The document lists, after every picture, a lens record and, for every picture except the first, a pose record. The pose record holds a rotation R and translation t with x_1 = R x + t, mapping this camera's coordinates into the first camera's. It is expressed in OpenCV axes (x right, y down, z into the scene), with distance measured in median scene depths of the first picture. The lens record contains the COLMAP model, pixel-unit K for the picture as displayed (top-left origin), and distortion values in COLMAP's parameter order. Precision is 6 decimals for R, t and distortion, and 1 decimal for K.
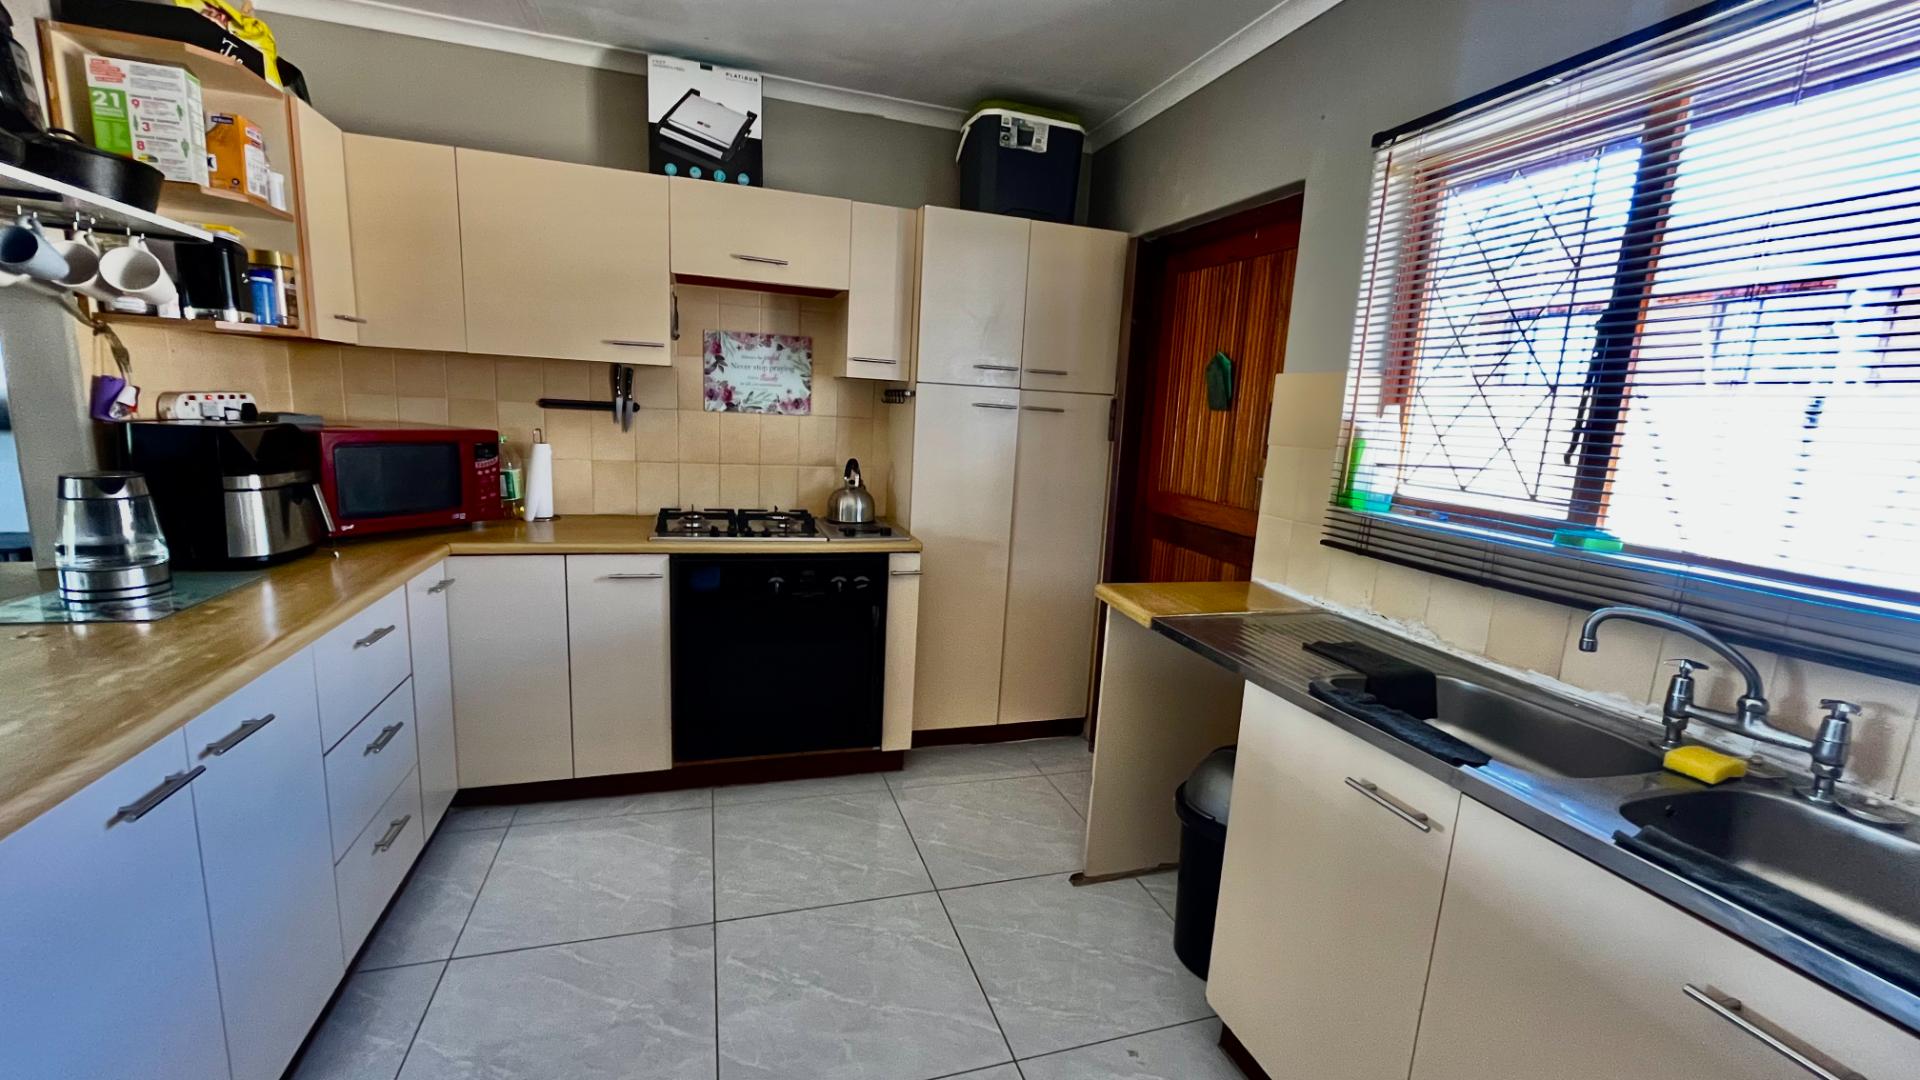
lens RADIAL K [[778.7, 0, 959.6], [0, 778.7, 540.3], [0, 0, 1]] dist [-0.001081, -0.000105]
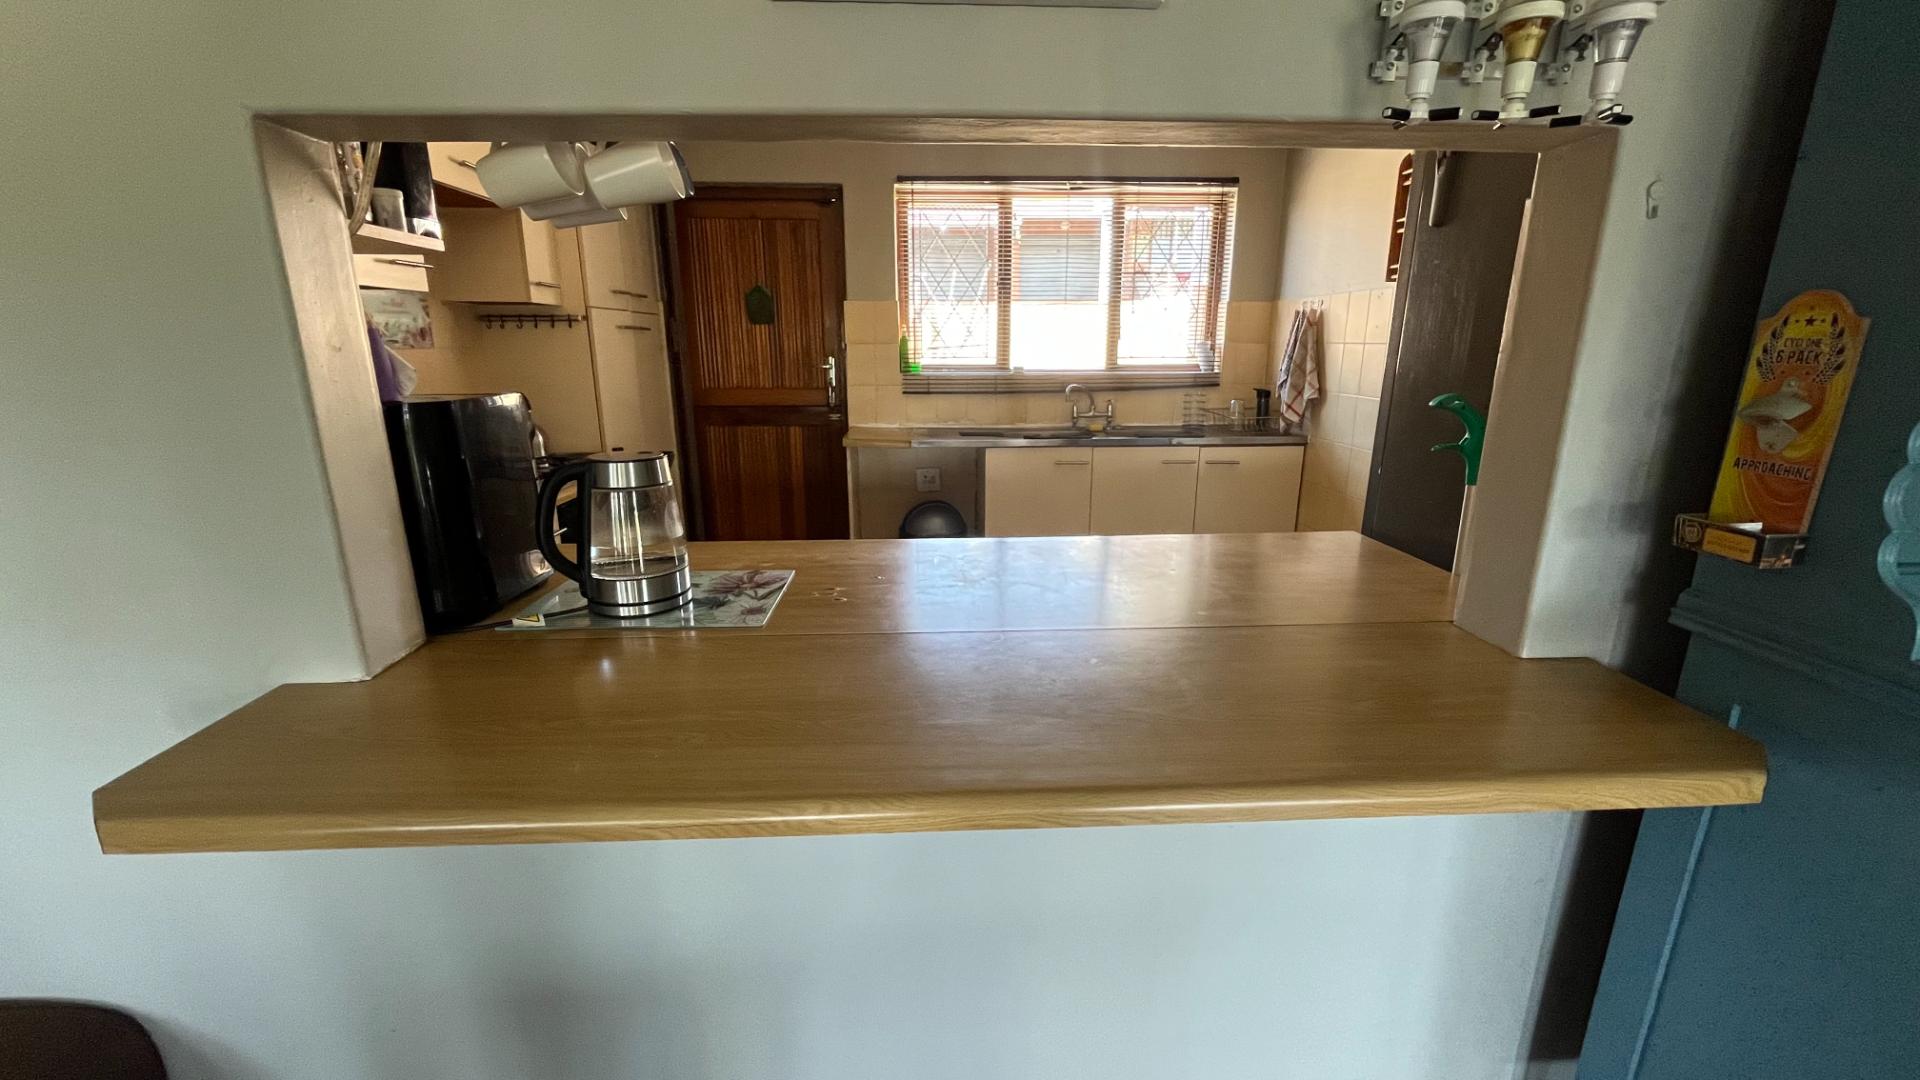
lens RADIAL K [[778.7, 0, 957.3], [0, 778.7, 545.3], [0, 0, 1]] dist [-0.001081, -0.000105]
pose [[0.265449, -0.298190, 0.916853, -0.996698], [0.177488, 0.949830, 0.257528, -0.080889], [-0.947647, 0.094370, 0.305056, 0.241491]]
